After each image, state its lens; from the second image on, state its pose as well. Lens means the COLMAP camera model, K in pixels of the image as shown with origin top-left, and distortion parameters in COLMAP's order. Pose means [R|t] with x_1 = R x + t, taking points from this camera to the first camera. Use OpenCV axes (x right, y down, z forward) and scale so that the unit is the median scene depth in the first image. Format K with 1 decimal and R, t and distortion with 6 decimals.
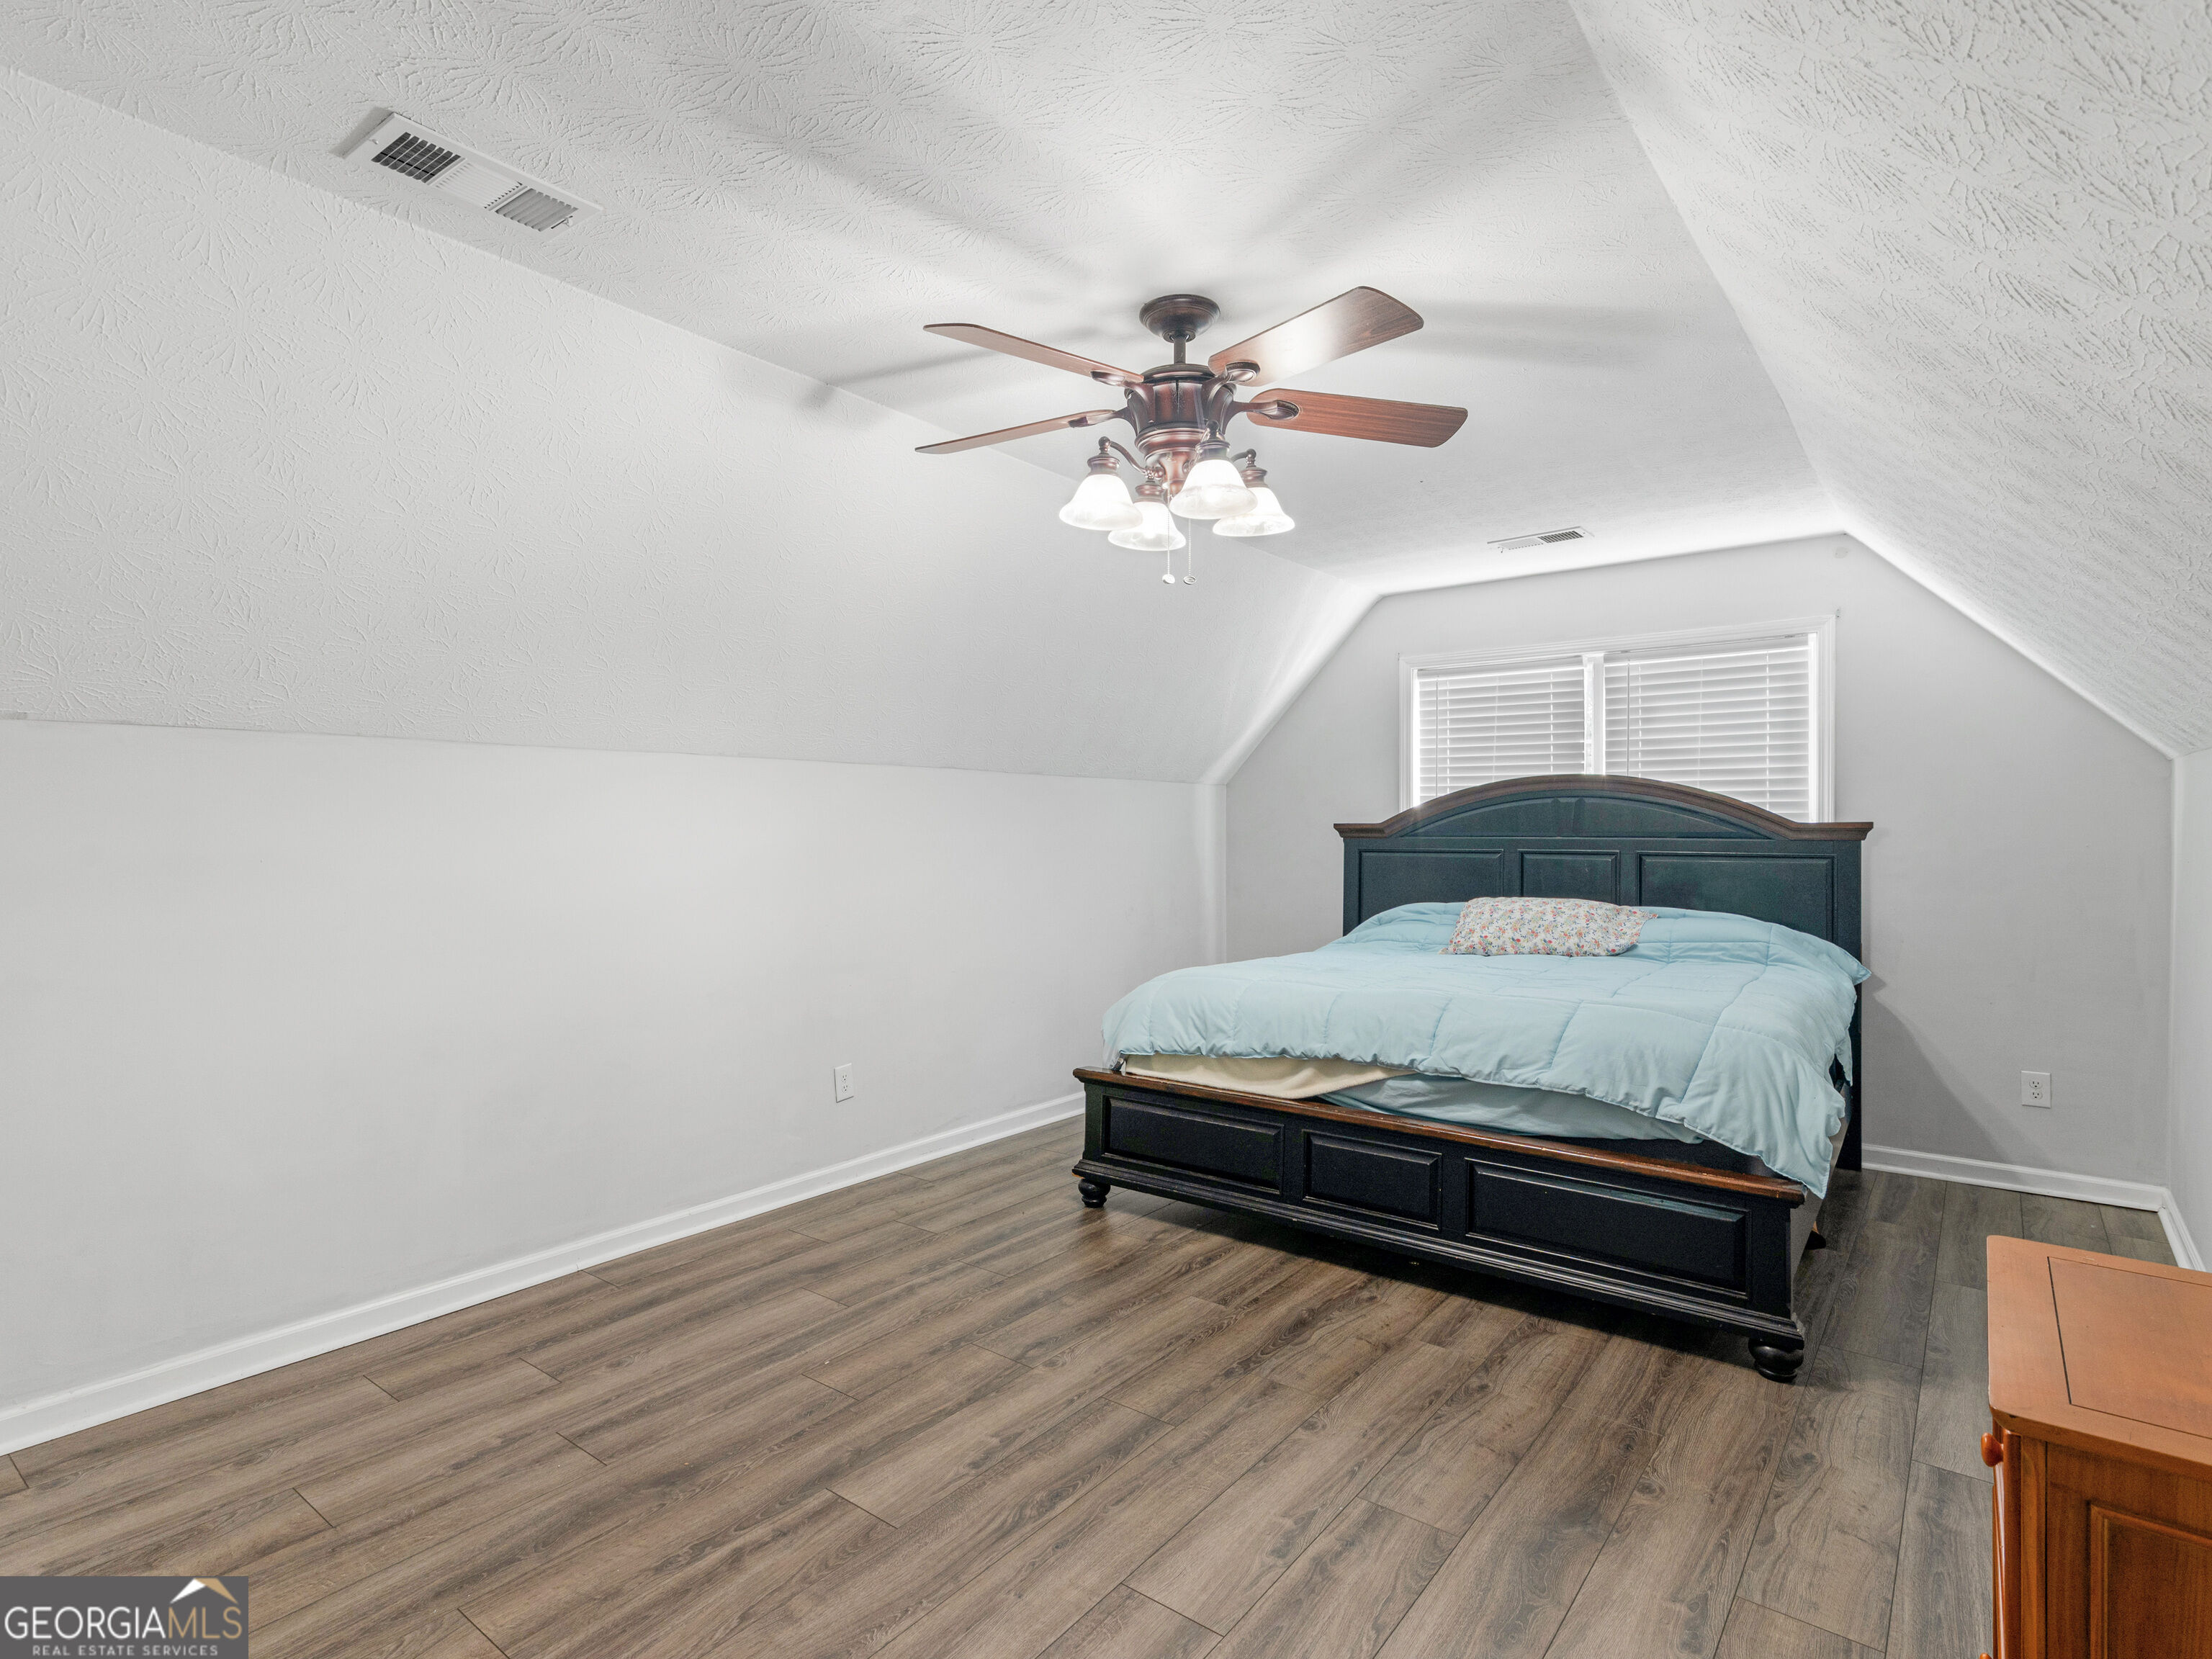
lens RADIAL K [[1104.7, 0, 1225.2], [0, 1104.7, 844.4], [0, 0, 1]] dist [0.030670, -0.000079]
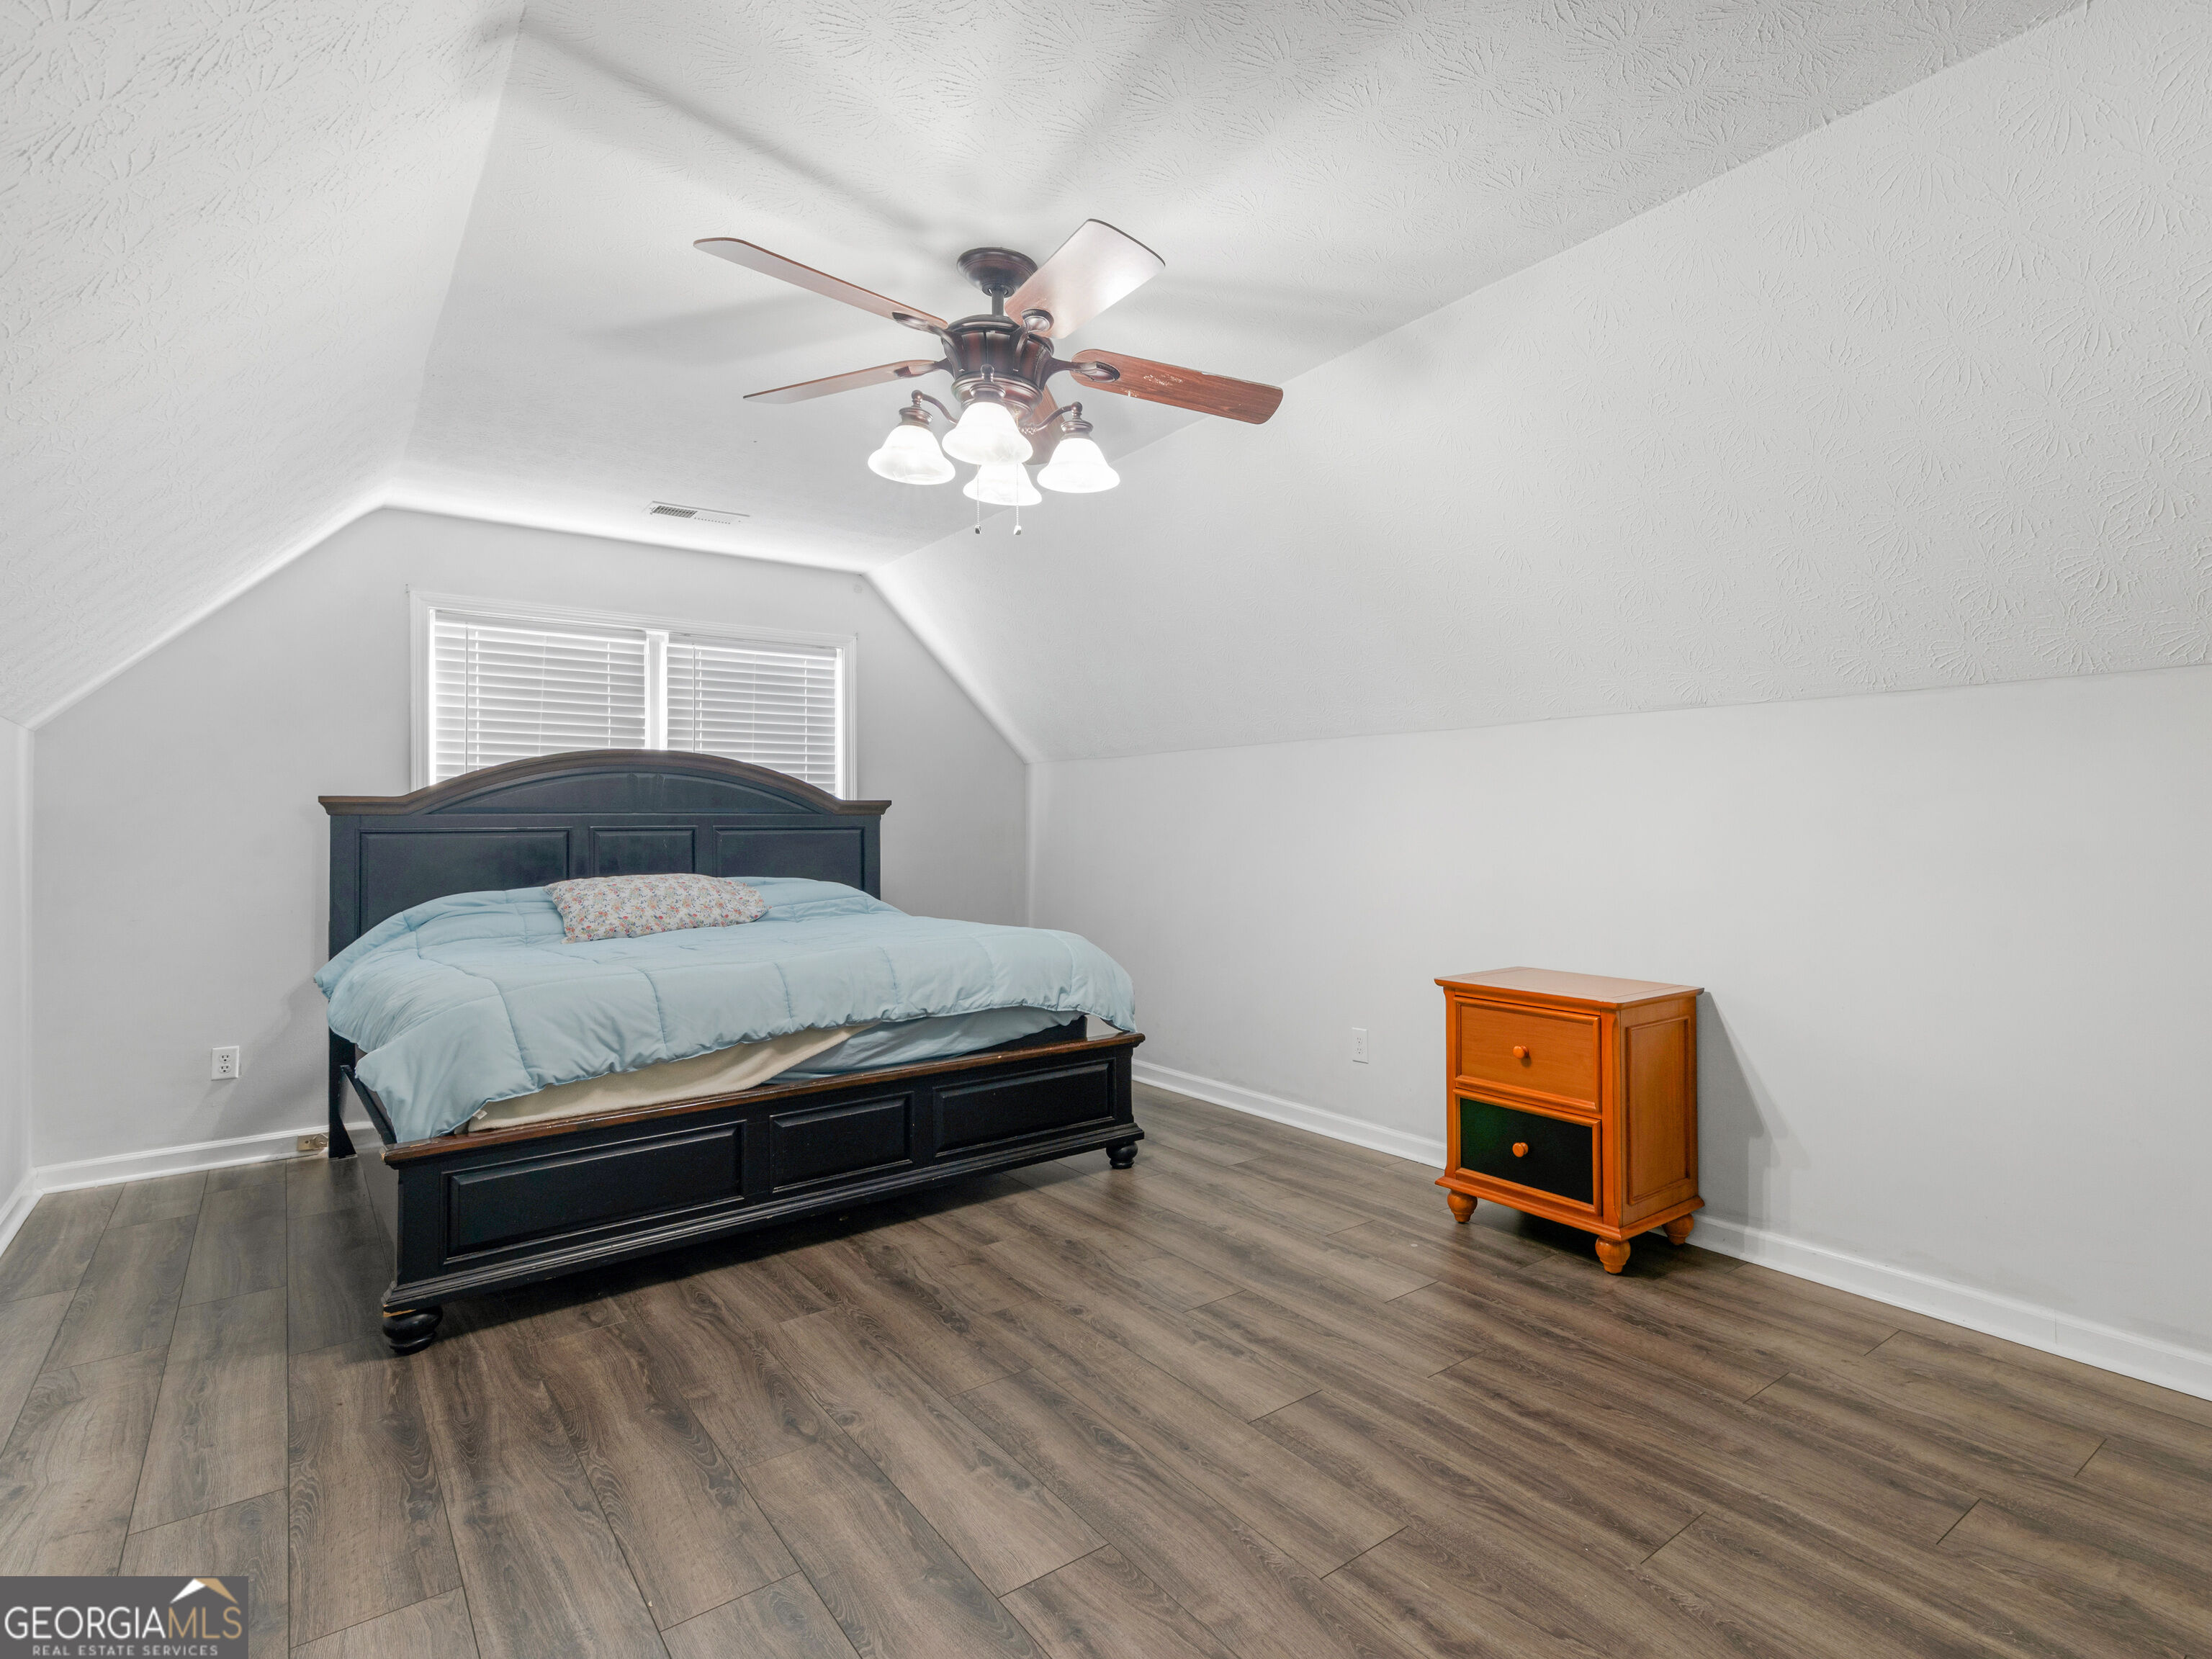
lens RADIAL K [[1085.7, 0, 1106.0], [0, 1085.7, 829.5], [0, 0, 1]] dist [0.012761, 0.000093]
pose [[0.319289, -0.006488, 0.947635, -0.659807], [0.024173, 0.999707, -0.001300, 0.026430], [-0.947349, 0.023322, 0.319352, 0.422353]]
